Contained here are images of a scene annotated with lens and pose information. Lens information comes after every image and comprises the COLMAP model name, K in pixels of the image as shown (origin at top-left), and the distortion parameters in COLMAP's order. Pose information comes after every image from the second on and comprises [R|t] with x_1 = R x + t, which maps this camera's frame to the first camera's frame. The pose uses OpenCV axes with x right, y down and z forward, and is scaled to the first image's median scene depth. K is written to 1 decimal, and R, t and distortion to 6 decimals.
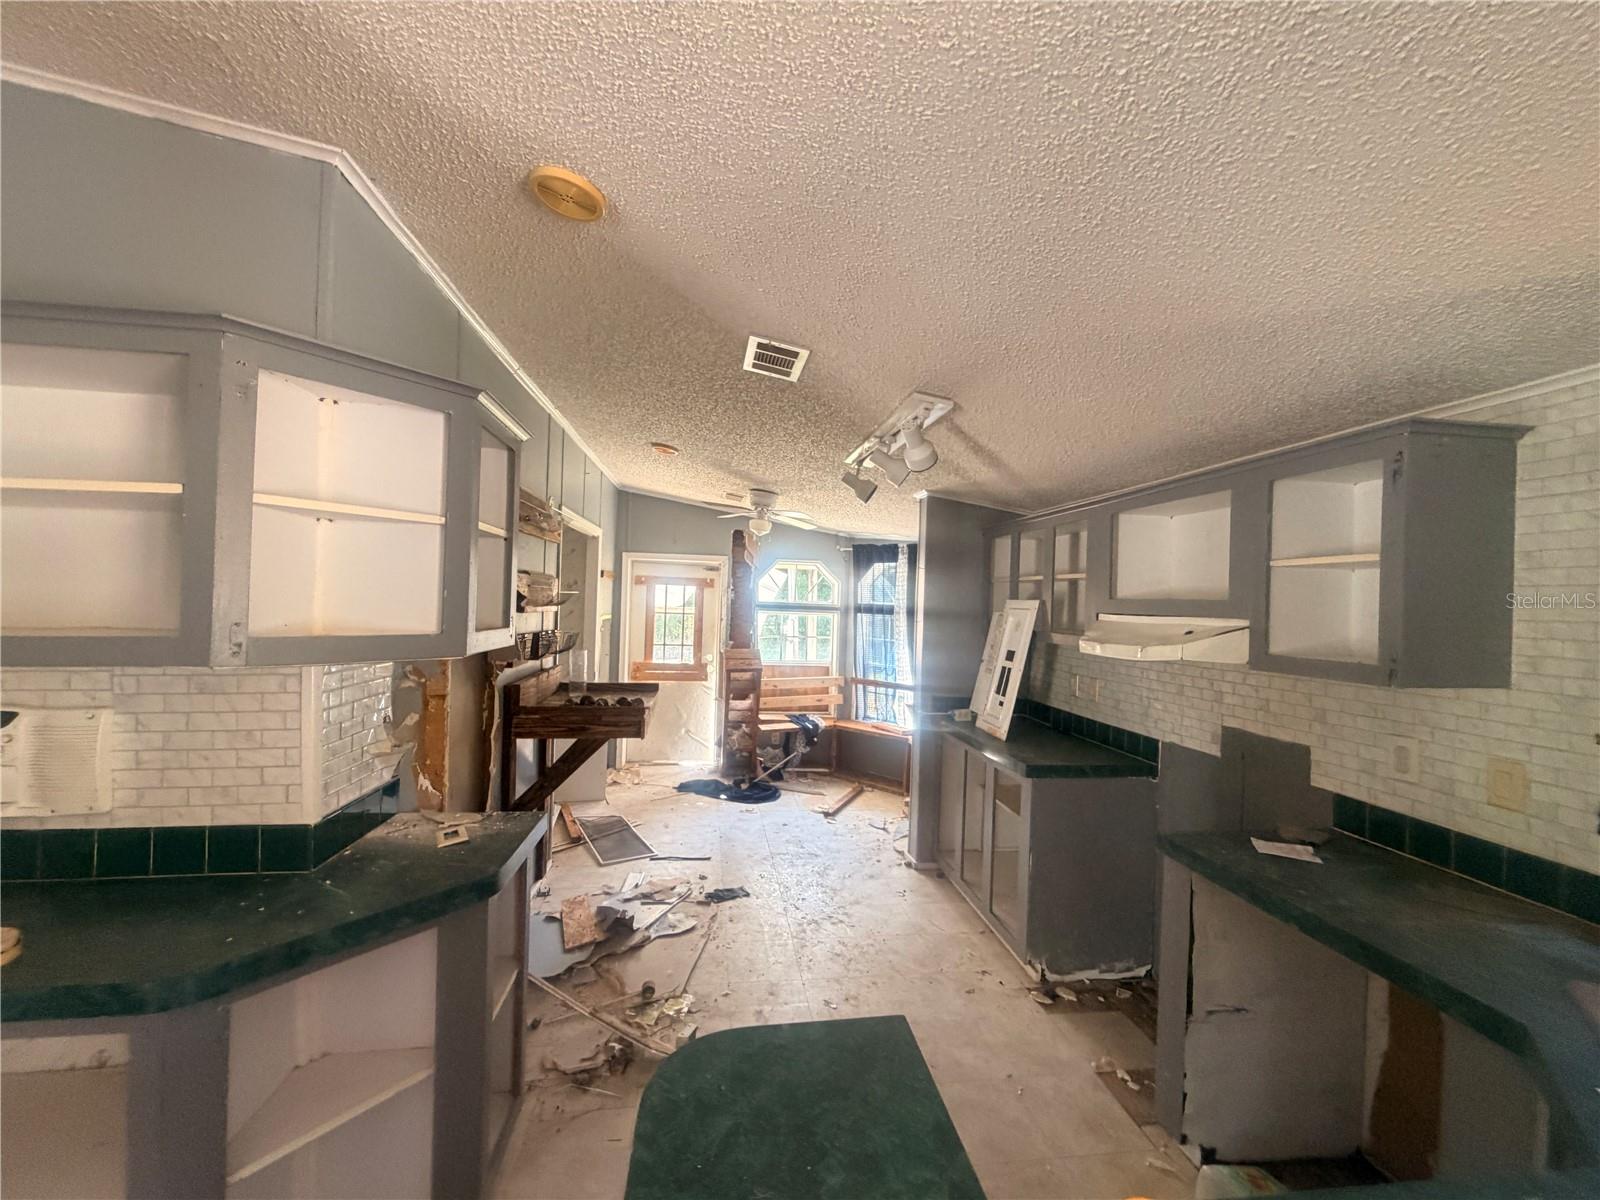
lens RADIAL K [[638.5, 0, 797.5], [0, 638.5, 605.8], [0, 0, 1]] dist [-0.001516, 0.000834]
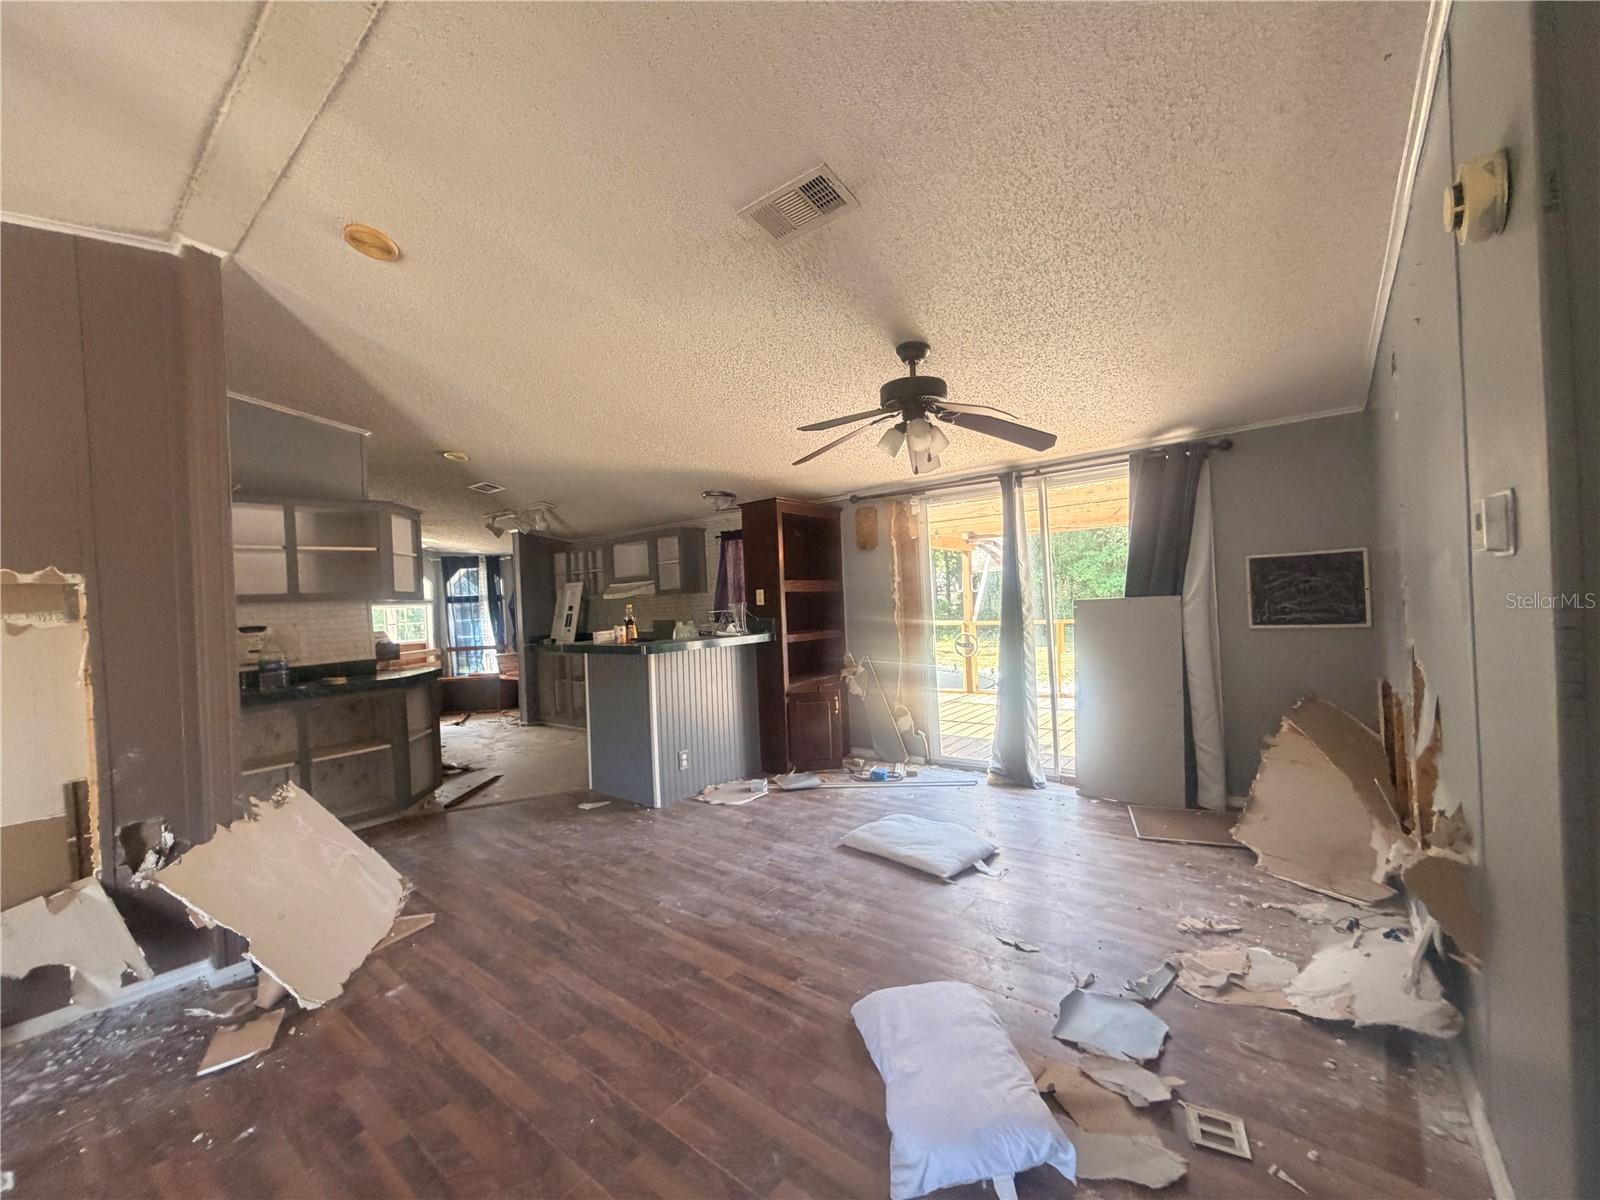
lens RADIAL K [[638.5, 0, 795.0], [0, 638.5, 601.4], [0, 0, 1]] dist [-0.001516, 0.000834]
pose [[0.724510, -0.063934, 0.686293, -0.579654], [0.072774, 0.997219, 0.016072, 0.072475], [-0.685411, 0.038300, 0.727148, -1.059724]]
